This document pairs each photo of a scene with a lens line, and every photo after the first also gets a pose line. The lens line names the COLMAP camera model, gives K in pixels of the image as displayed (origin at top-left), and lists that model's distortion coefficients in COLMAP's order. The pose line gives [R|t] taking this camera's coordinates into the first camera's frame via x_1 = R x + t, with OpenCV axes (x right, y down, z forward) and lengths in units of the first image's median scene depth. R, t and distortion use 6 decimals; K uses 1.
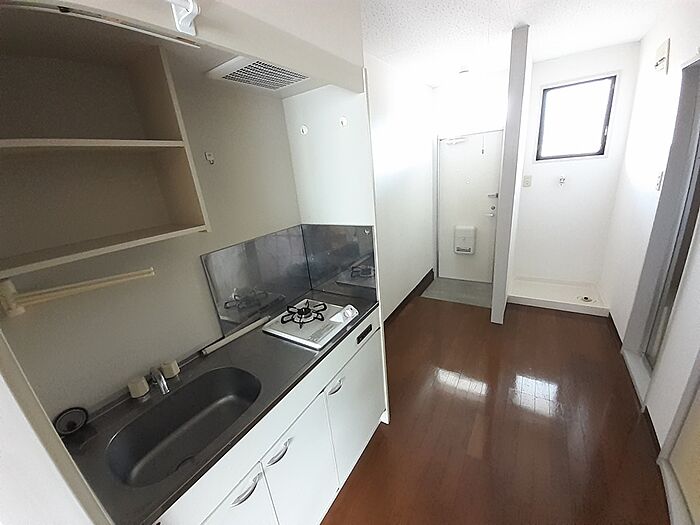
lens RADIAL K [[276.7, 0, 346.9], [0, 276.7, 263.3], [0, 0, 1]] dist [0.023312, -0.017633]
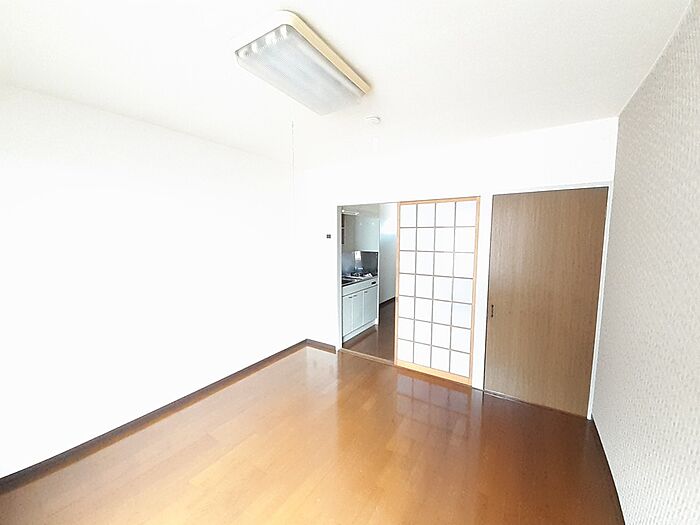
lens RADIAL K [[263.5, 0, 359.9], [0, 263.5, 261.0], [0, 0, 1]] dist [0.019252, -0.014222]
pose [[0.993824, 0.098290, 0.051513, -0.288491], [-0.084035, 0.969765, -0.229114, 0.722530], [-0.072476, 0.223370, 0.972036, -2.090814]]
